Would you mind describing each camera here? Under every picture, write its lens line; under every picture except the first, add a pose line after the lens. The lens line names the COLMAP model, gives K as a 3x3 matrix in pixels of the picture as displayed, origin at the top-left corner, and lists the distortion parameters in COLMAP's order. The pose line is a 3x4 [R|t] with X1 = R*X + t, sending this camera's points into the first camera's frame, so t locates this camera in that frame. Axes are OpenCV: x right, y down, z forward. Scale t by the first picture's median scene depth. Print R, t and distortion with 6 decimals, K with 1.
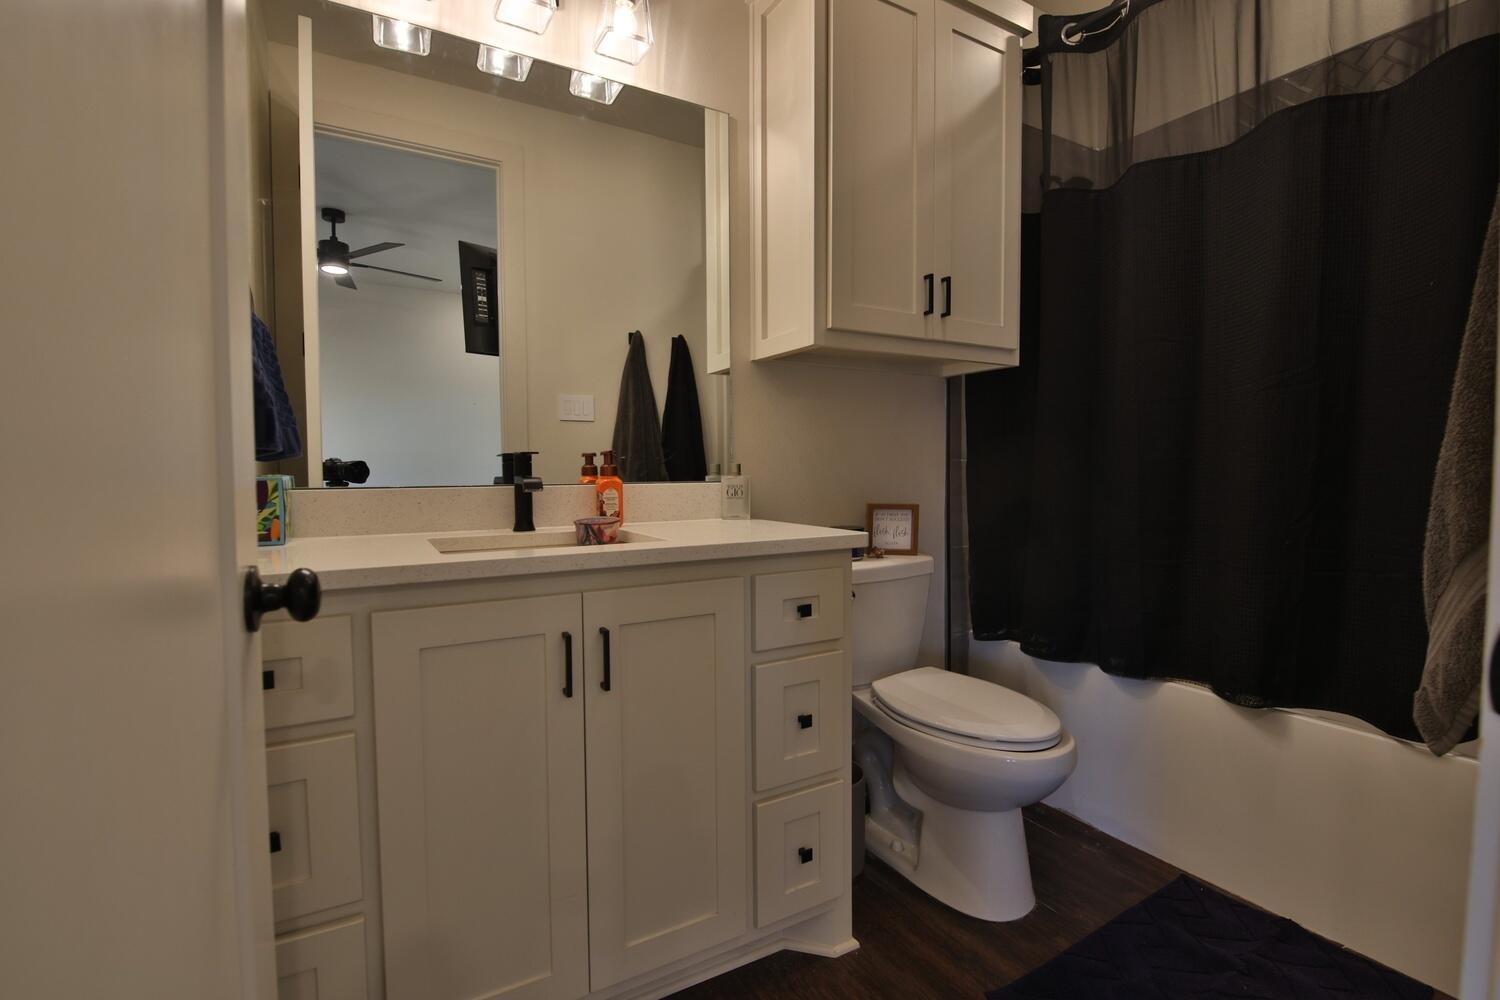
lens RADIAL K [[688.5, 0, 756.0], [0, 688.5, 498.1], [0, 0, 1]] dist [0.000781, -0.010127]
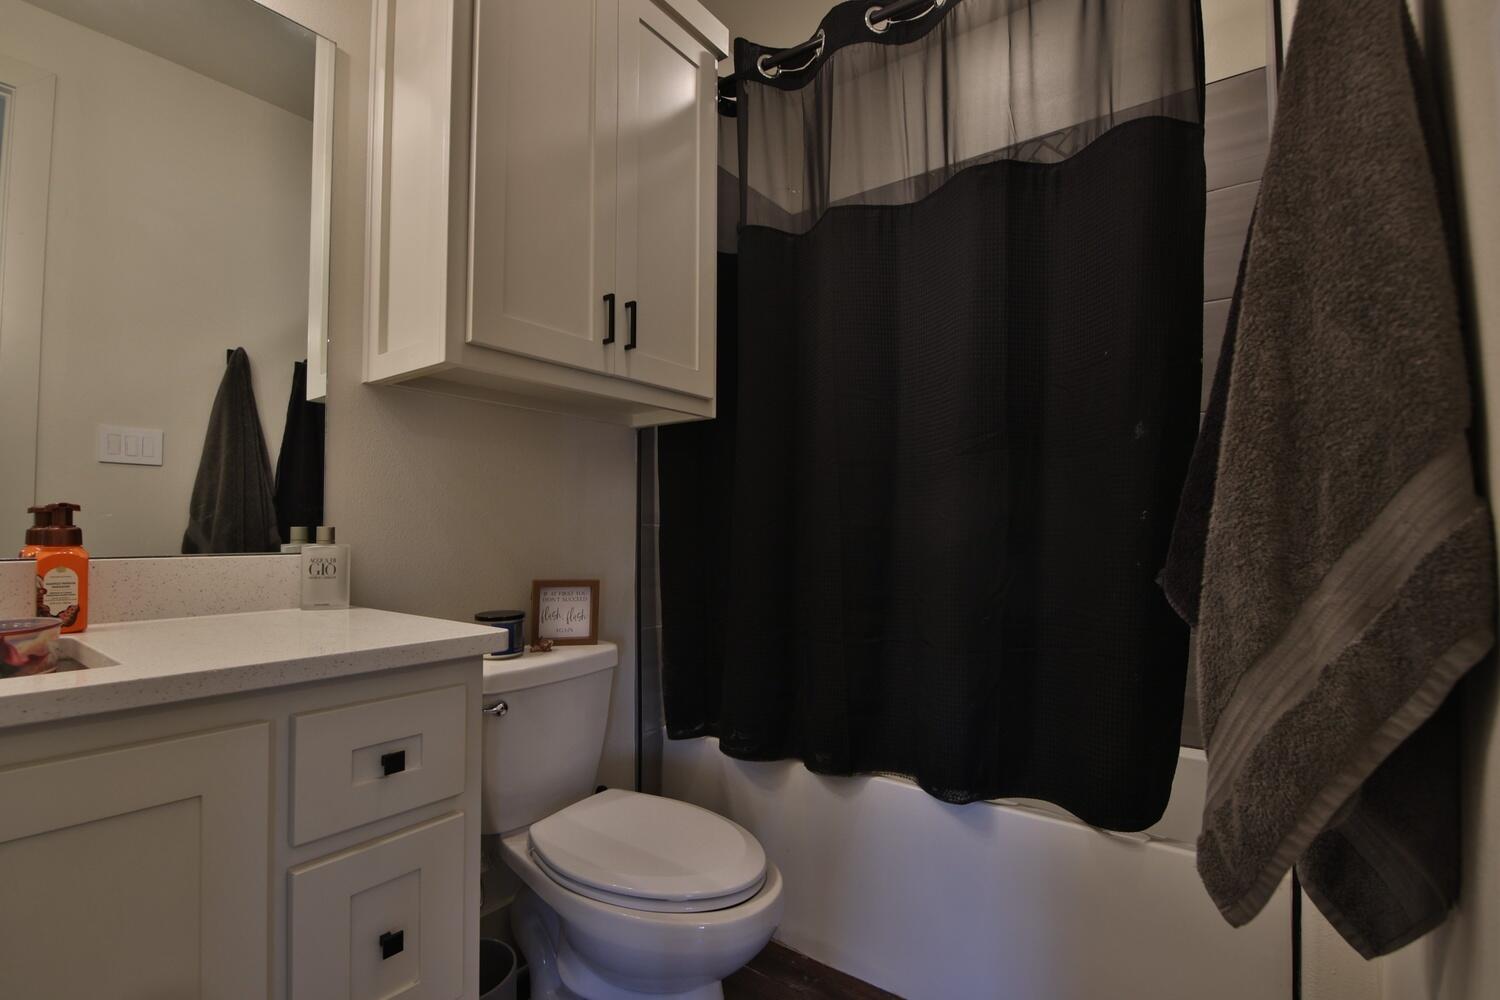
lens RADIAL K [[688.5, 0, 756.0], [0, 688.5, 498.1], [0, 0, 1]] dist [0.000781, -0.010127]
pose [[0.915356, 0.026652, 0.401763, 0.086901], [0.010500, 0.995888, -0.089988, -0.012930], [-0.402509, 0.086589, 0.911312, 0.207272]]
